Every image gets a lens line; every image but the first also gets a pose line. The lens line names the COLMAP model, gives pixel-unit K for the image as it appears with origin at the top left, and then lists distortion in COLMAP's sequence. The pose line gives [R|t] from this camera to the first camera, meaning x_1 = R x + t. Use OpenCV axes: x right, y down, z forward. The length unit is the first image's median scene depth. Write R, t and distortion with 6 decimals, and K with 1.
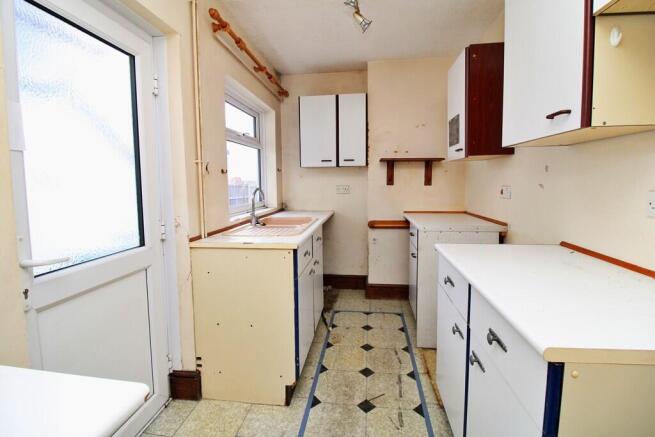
lens RADIAL K [[304.0, 0, 329.9], [0, 304.0, 209.9], [0, 0, 1]] dist [0.001367, -0.016197]
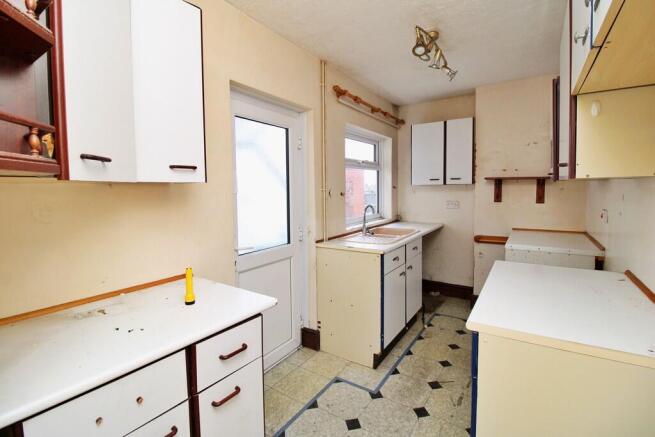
lens RADIAL K [[304.0, 0, 329.9], [0, 304.0, 209.9], [0, 0, 1]] dist [0.001367, -0.016197]
pose [[0.895599, 0.027962, -0.443982, 0.196245], [-0.034608, 0.999377, -0.006870, -0.038328], [0.443514, 0.021517, 0.896009, -0.241230]]
